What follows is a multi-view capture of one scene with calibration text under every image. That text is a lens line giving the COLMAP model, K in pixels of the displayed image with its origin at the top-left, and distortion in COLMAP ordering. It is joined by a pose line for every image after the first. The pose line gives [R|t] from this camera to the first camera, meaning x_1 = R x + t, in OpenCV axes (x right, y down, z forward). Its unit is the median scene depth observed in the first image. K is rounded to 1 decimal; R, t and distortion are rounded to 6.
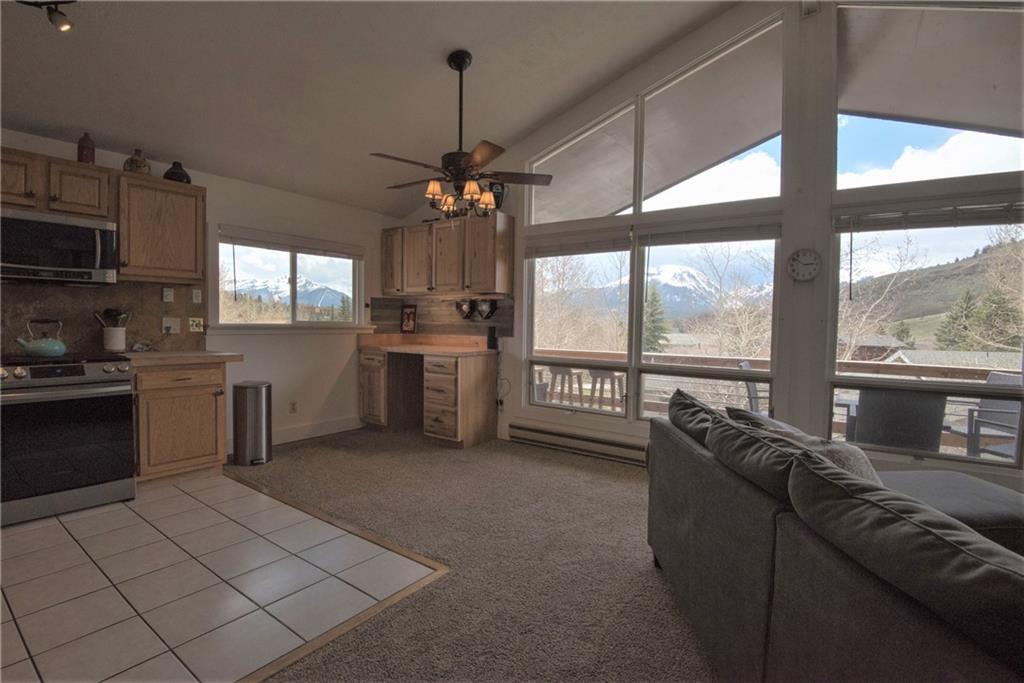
lens RADIAL K [[472.7, 0, 512.0], [0, 472.7, 341.5], [0, 0, 1]] dist [-0.009342, -0.019450]
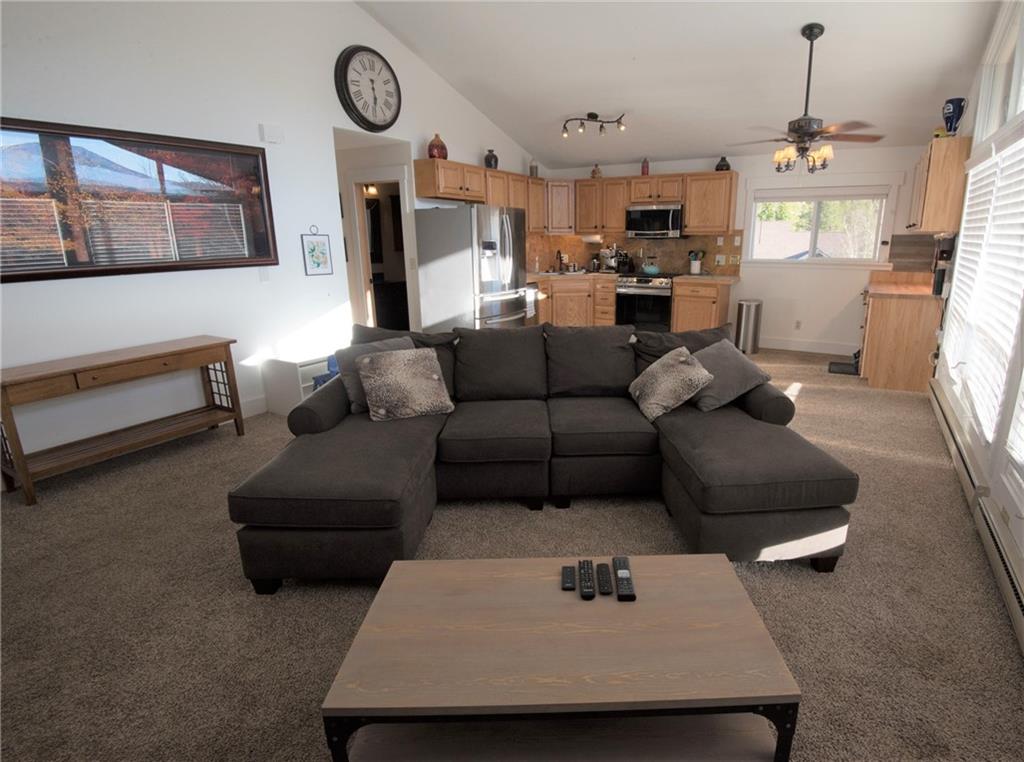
lens RADIAL K [[539.1, 0, 563.9], [0, 539.1, 384.9], [0, 0, 1]] dist [-0.035980, -0.001452]
pose [[0.121833, 0.244104, -0.962066, 0.899820], [-0.032330, 0.969748, 0.241959, -0.036640], [0.992024, 0.001625, 0.126039, 0.166219]]
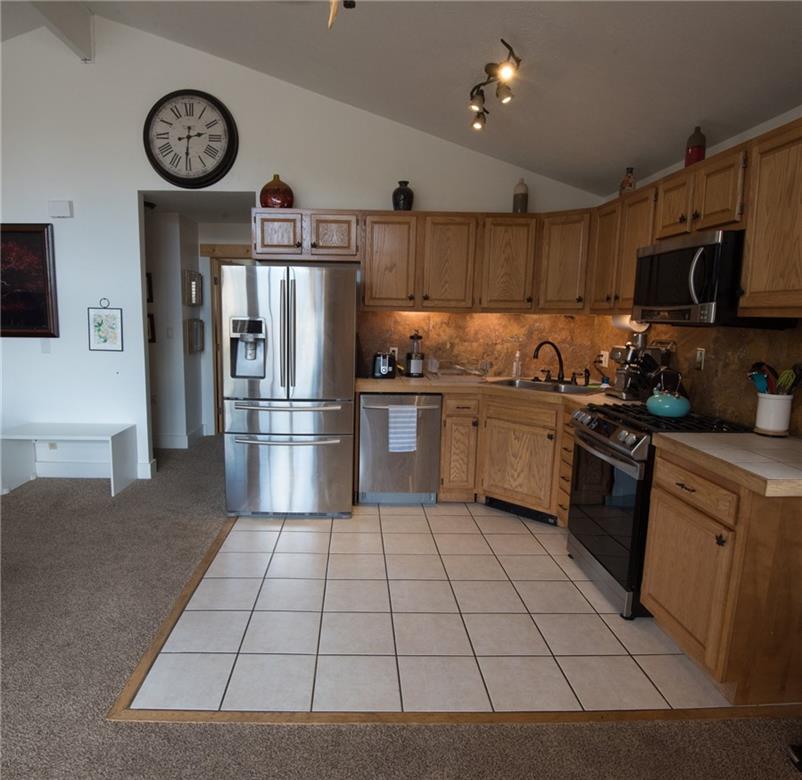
lens RADIAL K [[543.1, 0, 360.2], [0, 543.1, 395.0], [0, 0, 1]] dist [-0.000807, -0.033349]
pose [[-0.807623, 0.060123, -0.586626, 0.004160], [-0.049083, 0.984484, 0.168472, -0.085650], [0.587653, 0.164855, -0.792141, 0.877081]]
